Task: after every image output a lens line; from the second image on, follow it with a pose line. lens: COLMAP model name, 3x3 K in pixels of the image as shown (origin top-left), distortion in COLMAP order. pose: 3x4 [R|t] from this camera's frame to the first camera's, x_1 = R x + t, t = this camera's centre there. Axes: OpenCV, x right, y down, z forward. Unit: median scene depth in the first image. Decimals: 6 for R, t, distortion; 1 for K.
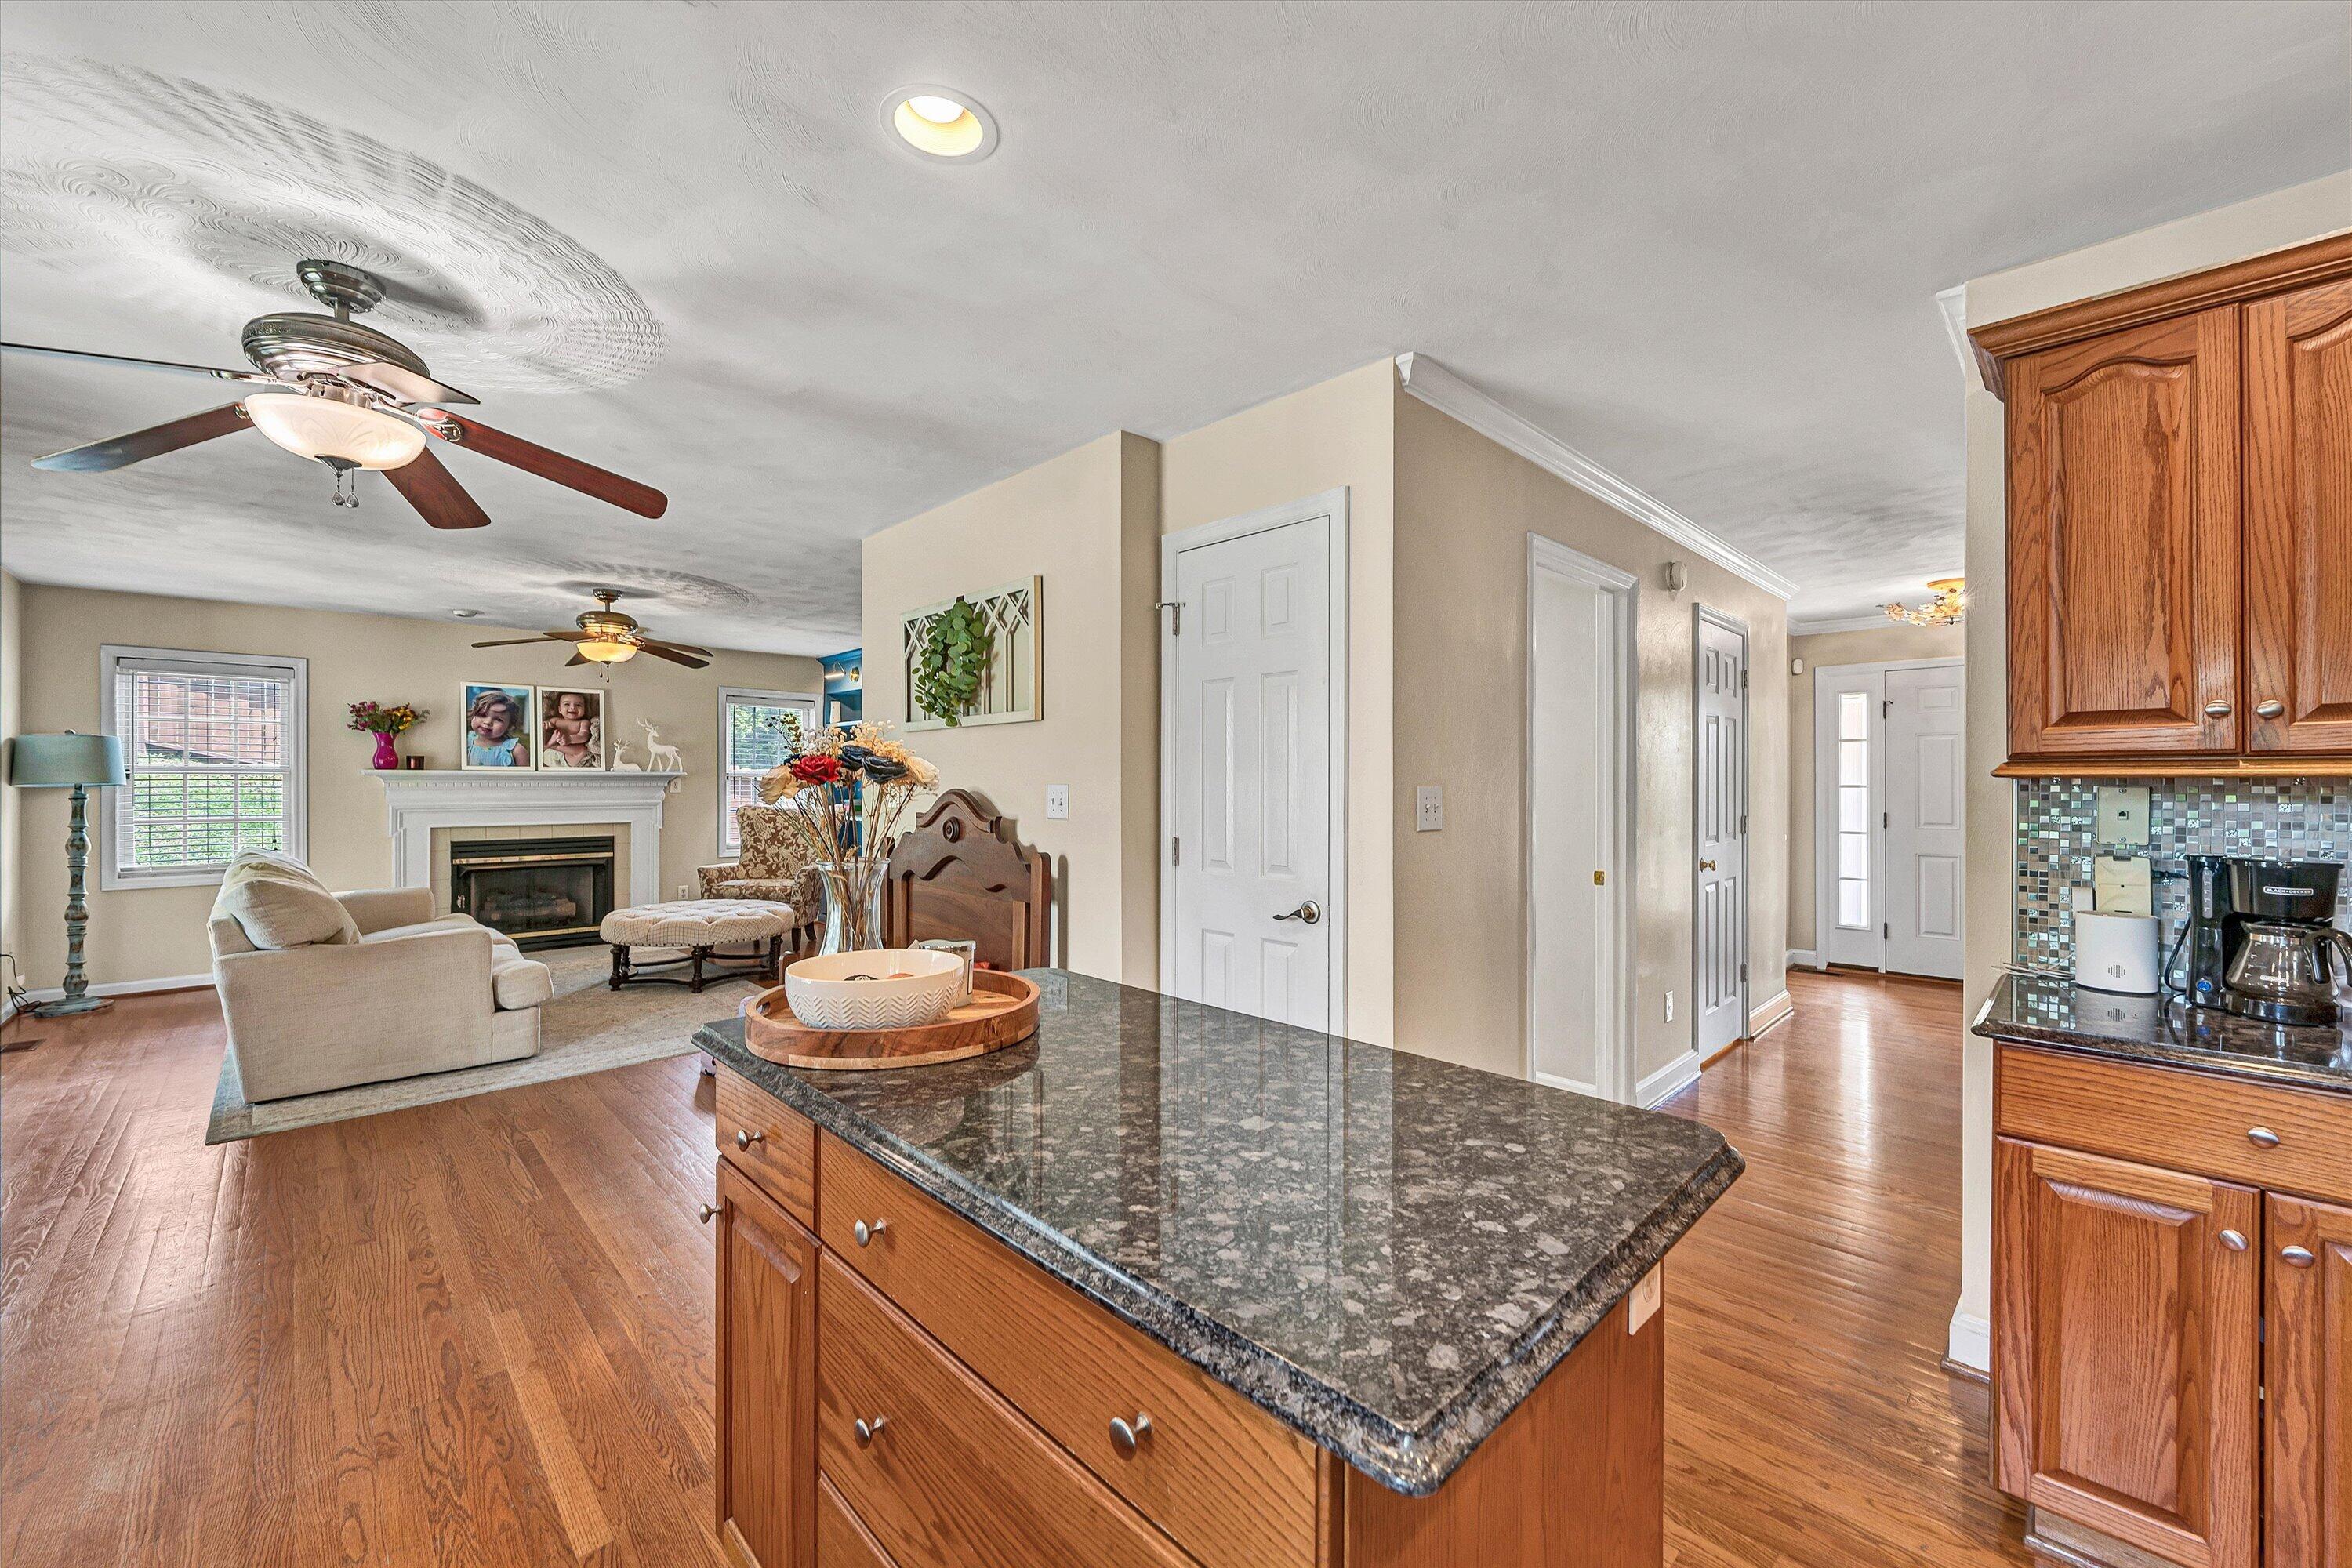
lens RADIAL K [[925.7, 0, 1176.0], [0, 925.7, 784.0], [0, 0, 1]] dist [-0.002344, -0.000144]
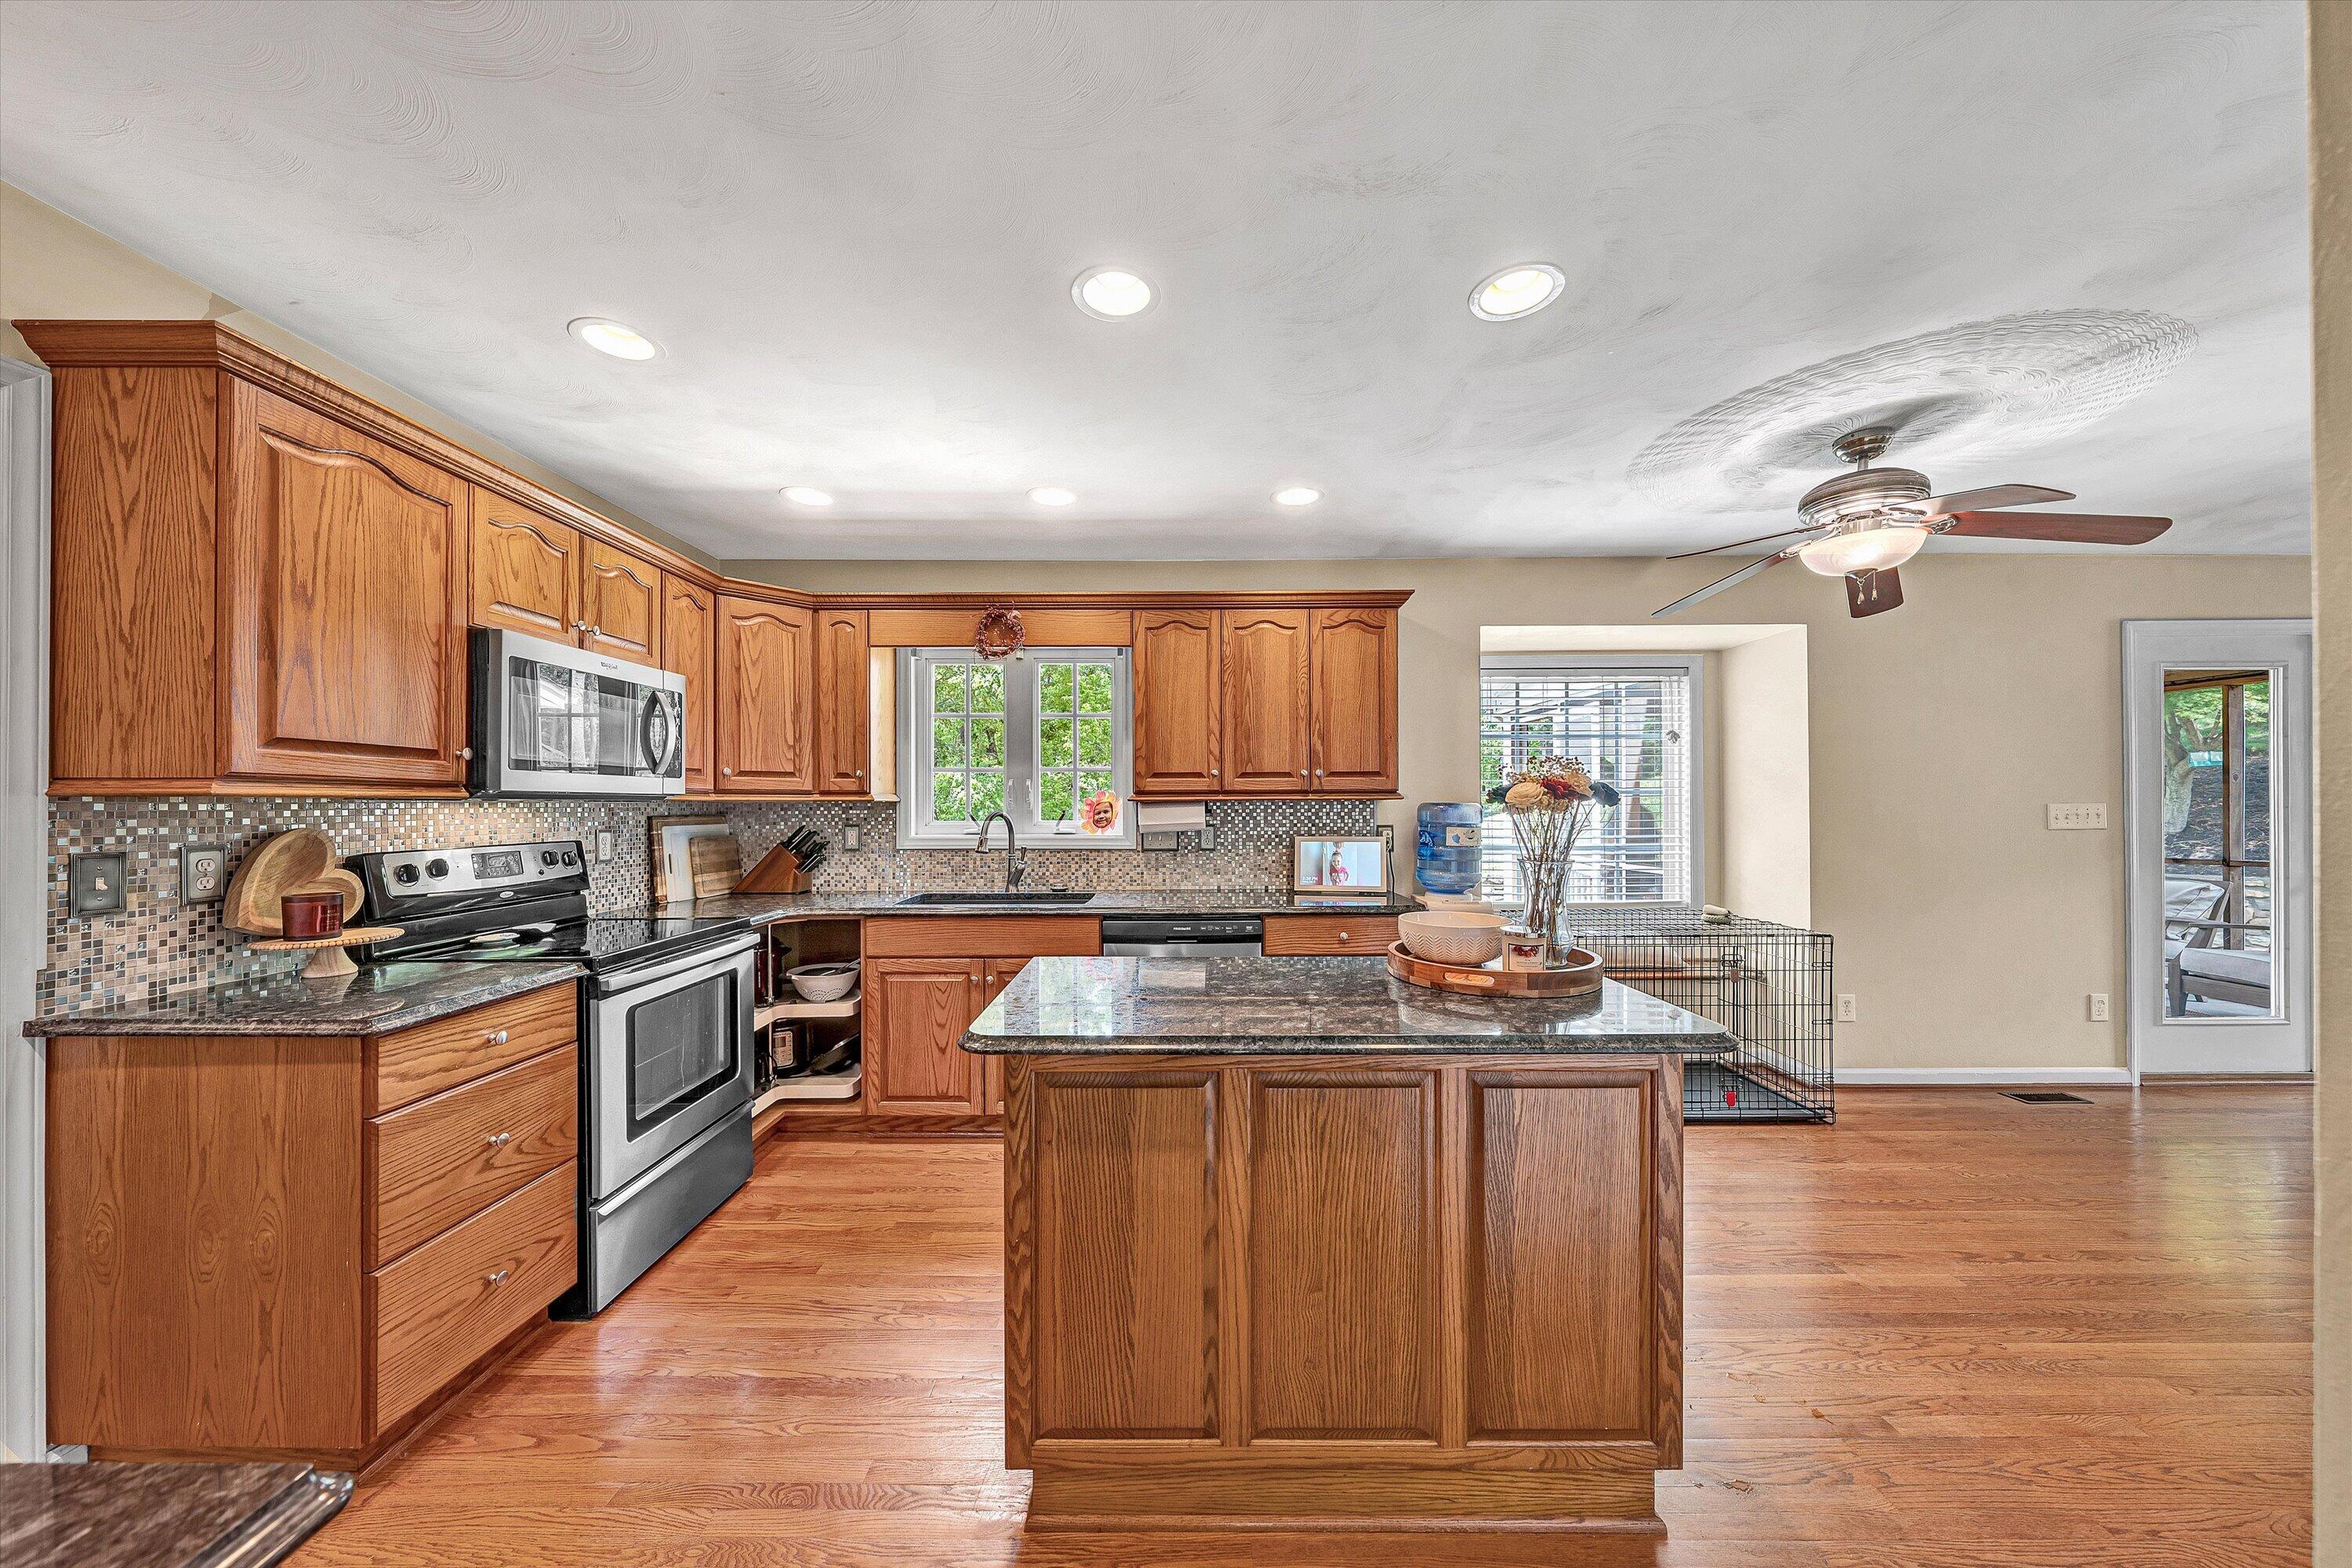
lens RADIAL K [[810.2, 0, 1176.4], [0, 810.2, 802.6], [0, 0, 1]] dist [-0.000572, -0.000158]
pose [[-0.703895, -0.003411, -0.710296, 0.261467], [0.000787, 0.999984, -0.005582, 0.001673], [0.710304, -0.004488, -0.703881, 0.427217]]
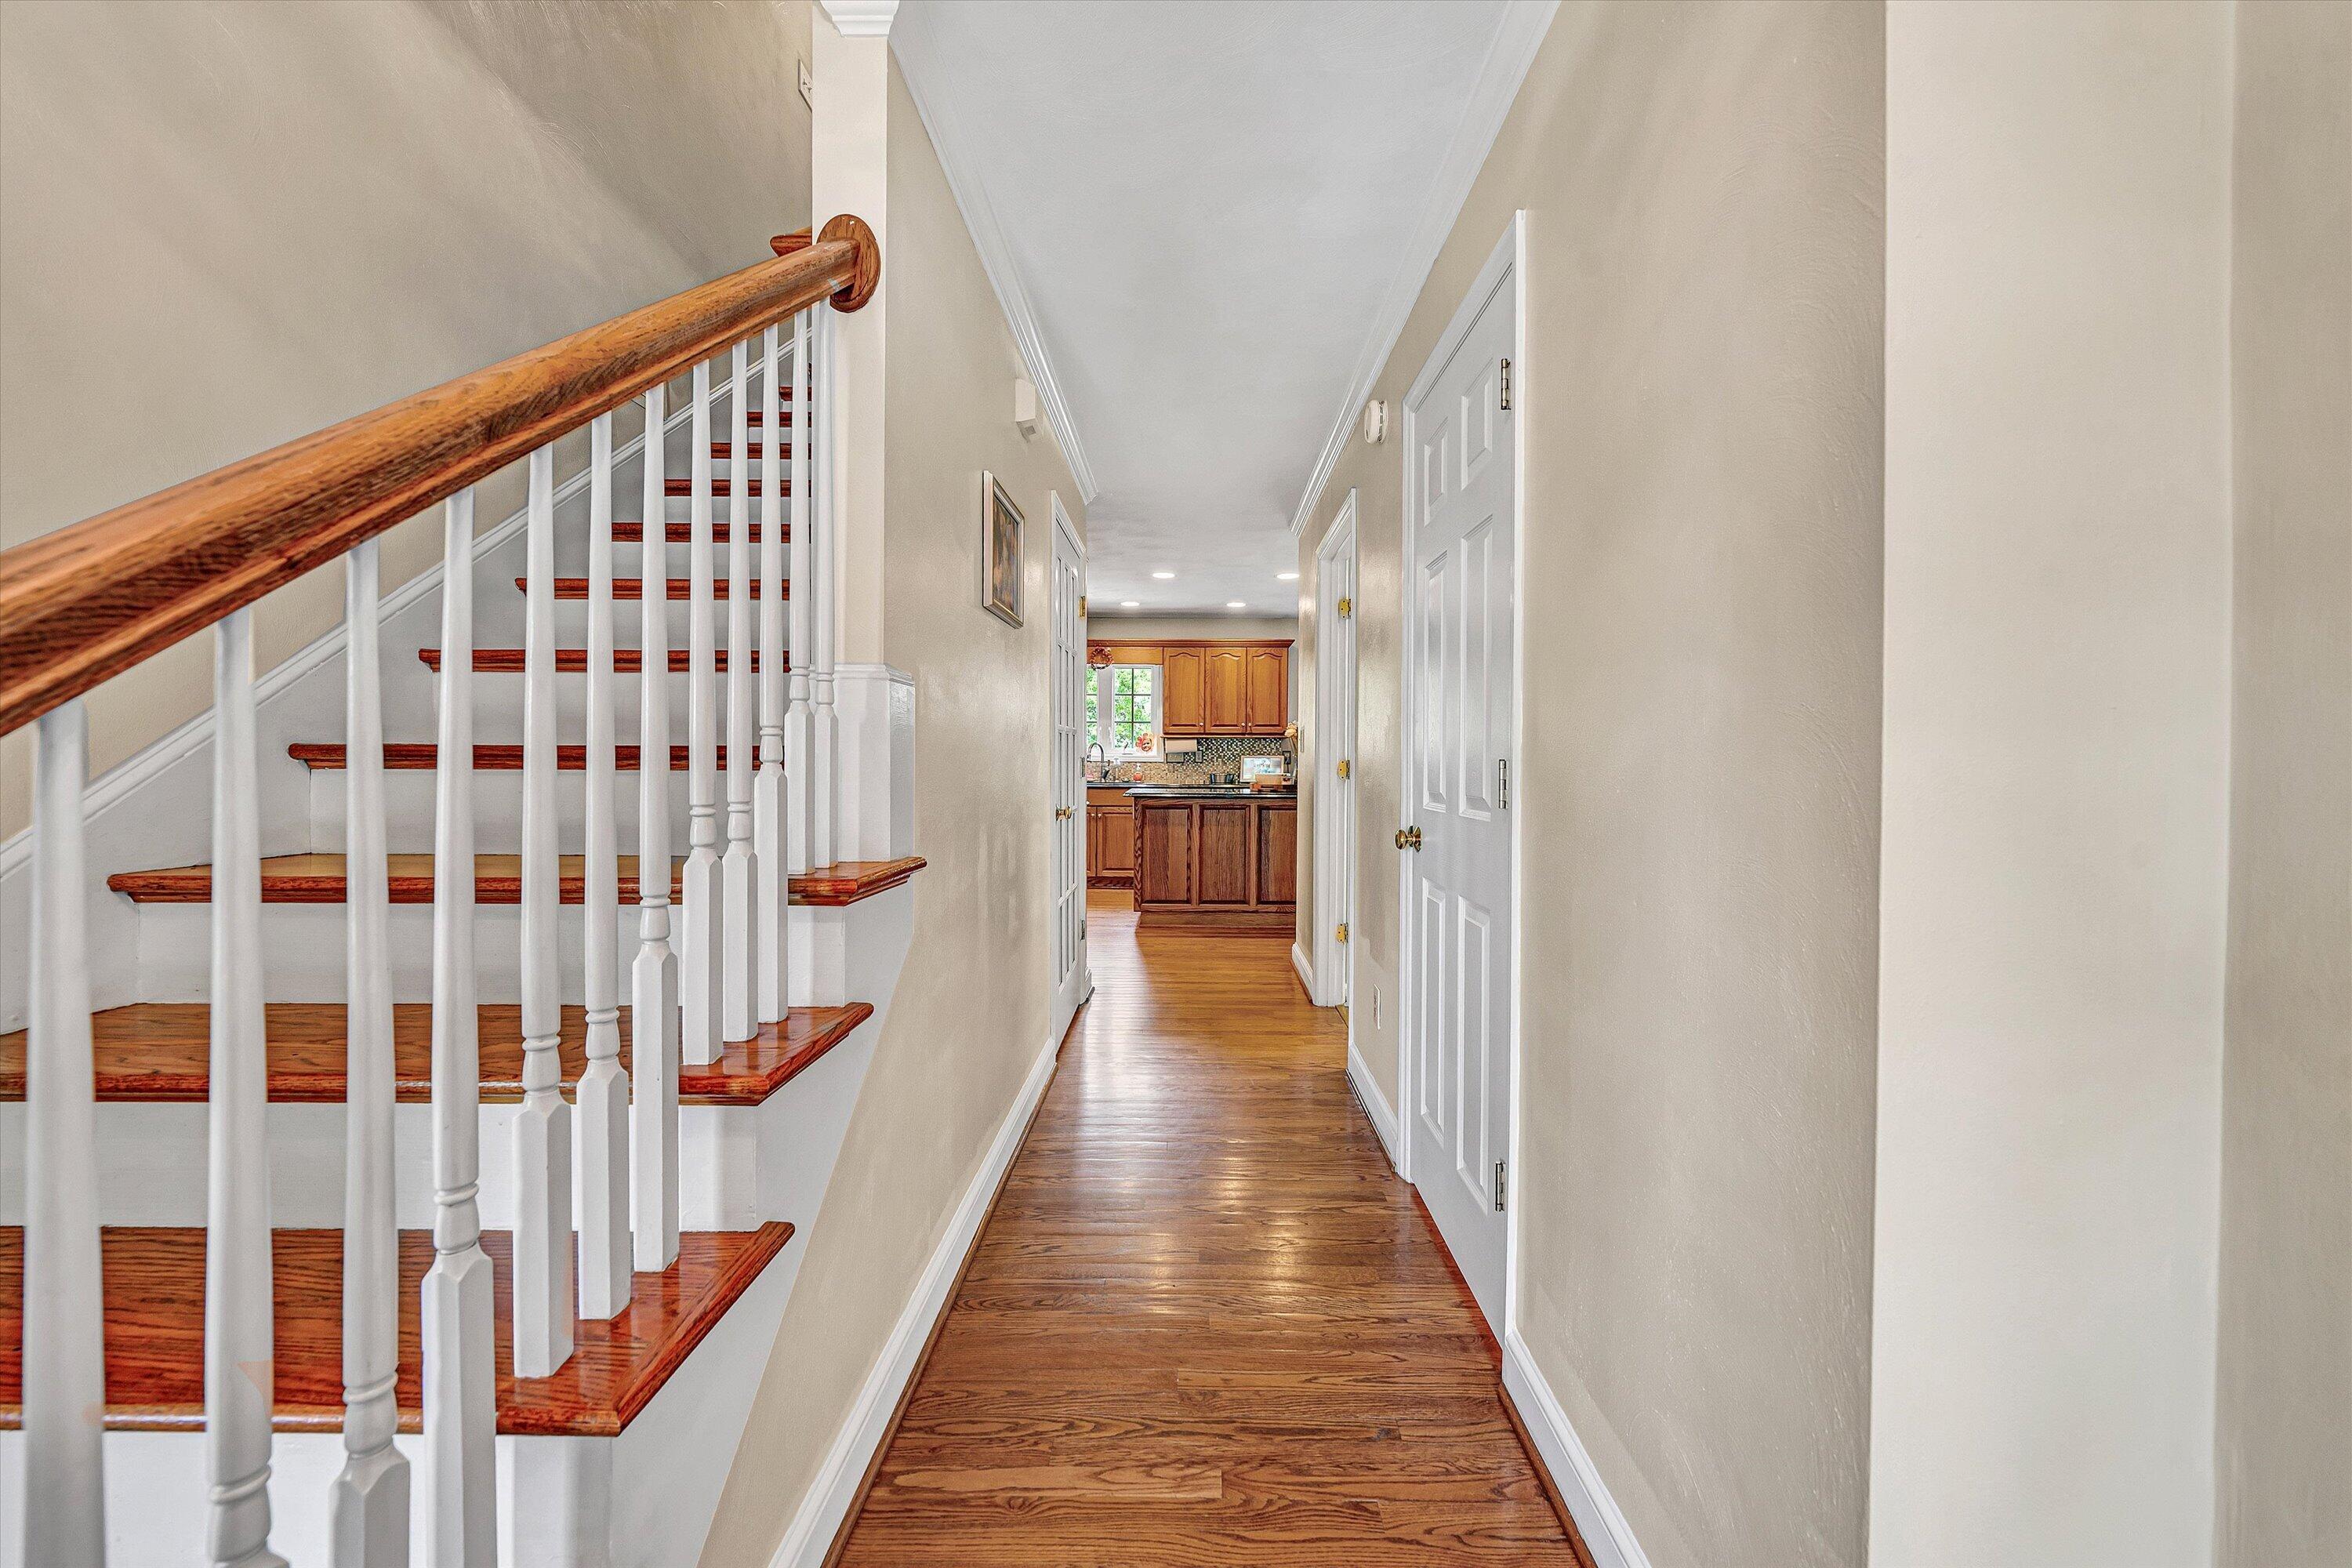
lens RADIAL K [[836.1, 0, 1205.5], [0, 836.1, 789.8], [0, 0, 1]] dist [-0.001304, -0.000116]
pose [[-0.691933, 0.025453, -0.721513, 0.782331], [-0.006775, 0.999105, 0.041742, 0.024862], [0.721930, 0.033771, -0.691141, 0.962109]]
